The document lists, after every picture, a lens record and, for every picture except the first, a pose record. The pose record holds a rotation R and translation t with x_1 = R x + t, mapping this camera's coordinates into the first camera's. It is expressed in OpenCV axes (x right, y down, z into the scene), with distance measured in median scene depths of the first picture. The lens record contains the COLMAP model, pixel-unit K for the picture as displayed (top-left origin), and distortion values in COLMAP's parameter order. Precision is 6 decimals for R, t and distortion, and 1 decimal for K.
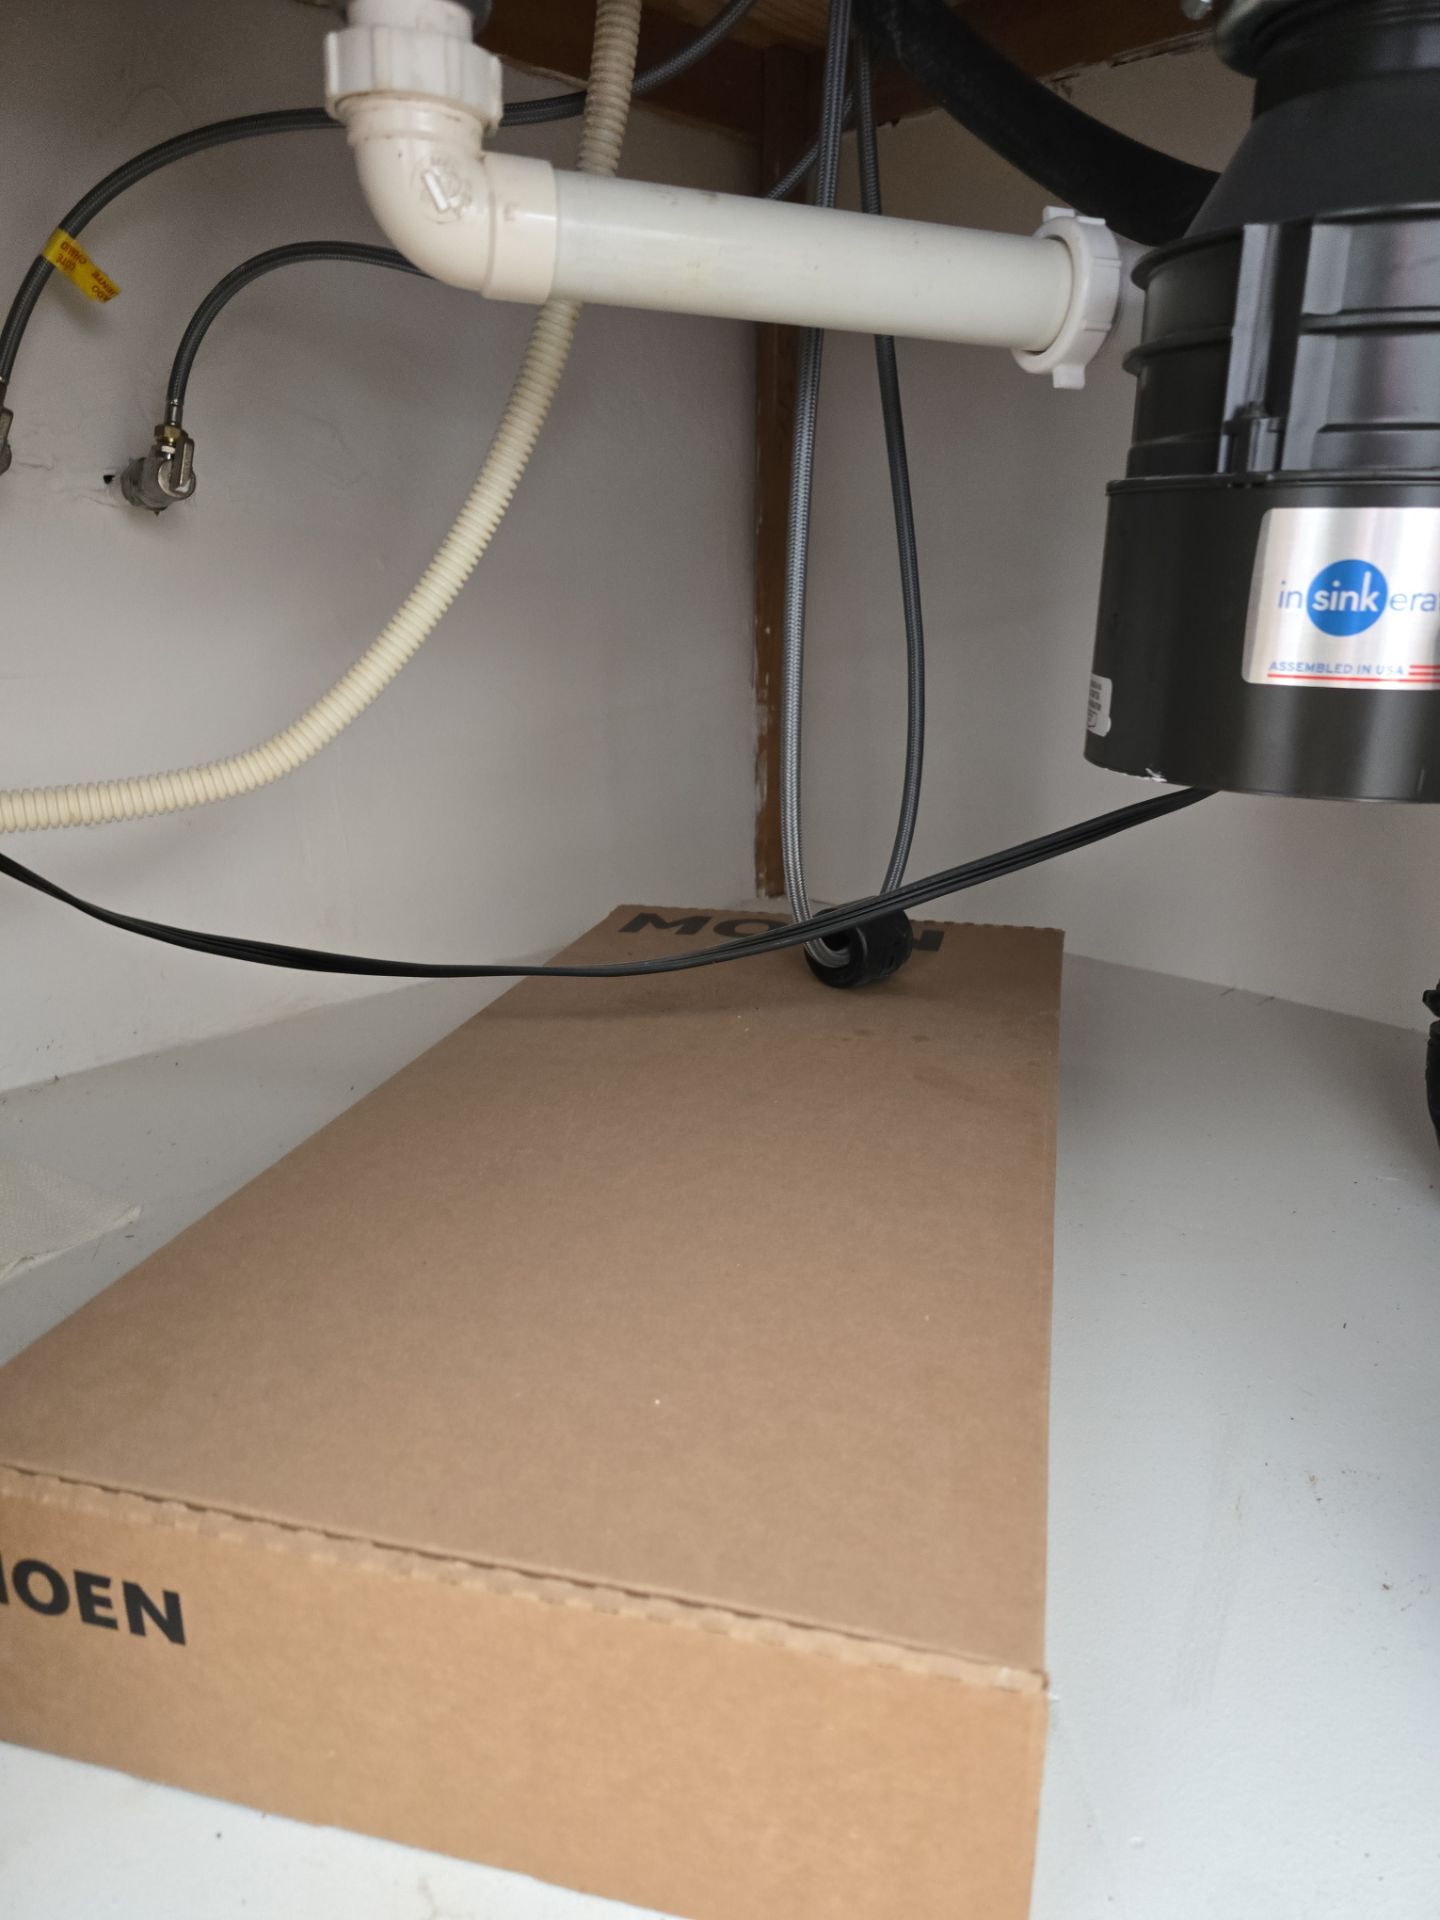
lens RADIAL K [[1300.4, 0, 718.3], [0, 1300.4, 957.5], [0, 0, 1]] dist [0.036866, -0.042505]
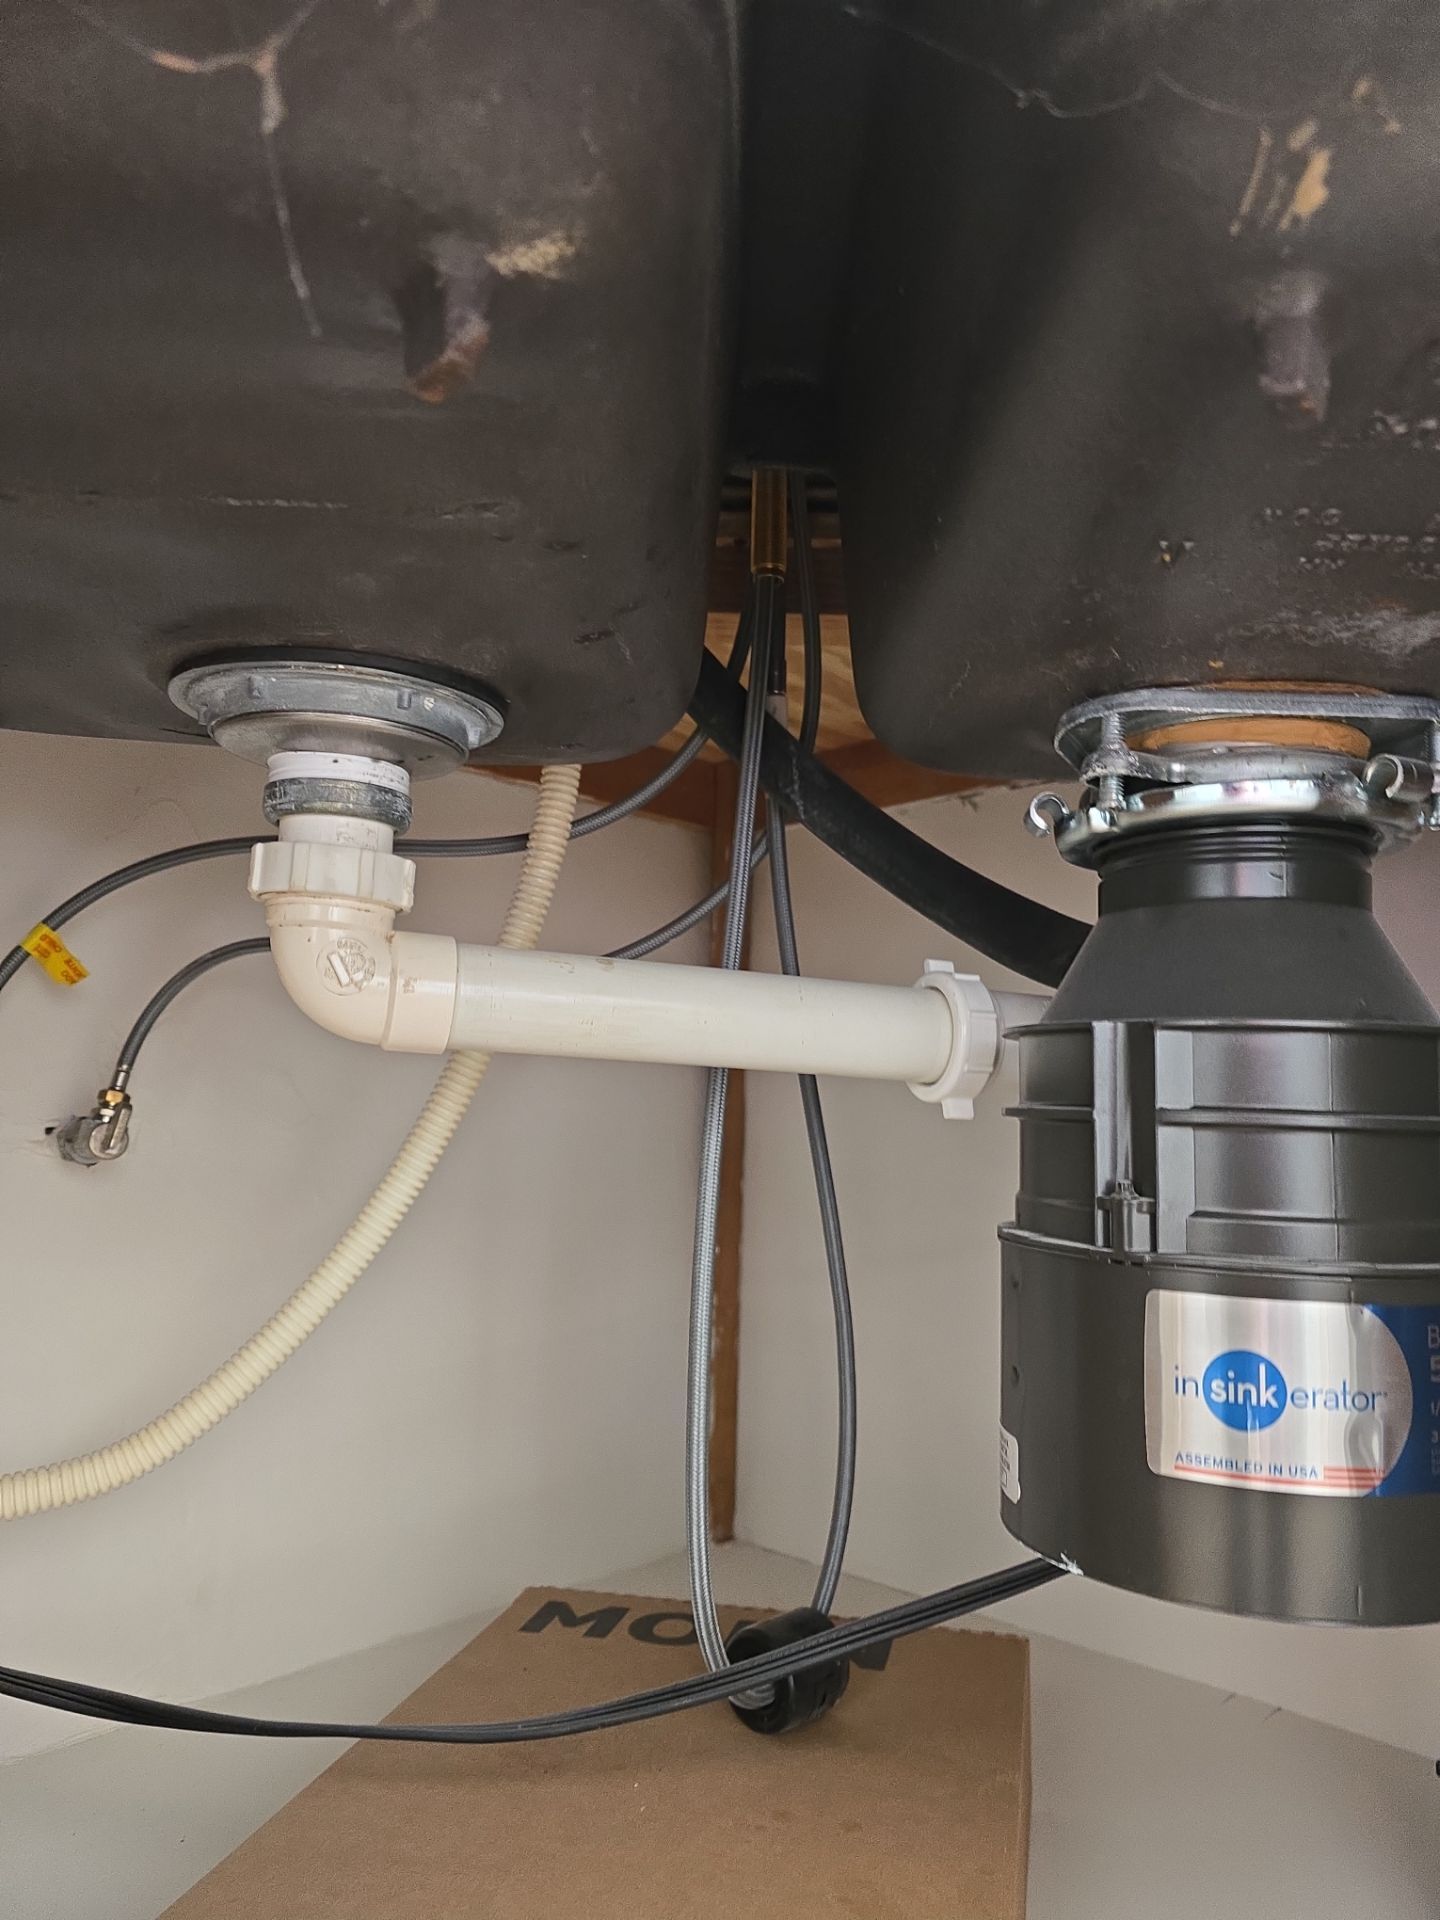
lens RADIAL K [[1300.4, 0, 718.3], [0, 1300.4, 957.5], [0, 0, 1]] dist [0.036866, -0.042505]
pose [[0.999716, 0.021639, 0.009973, 0.071853], [-0.015621, 0.911304, -0.411437, -0.138907], [-0.017992, 0.411164, 0.911384, 0.017171]]
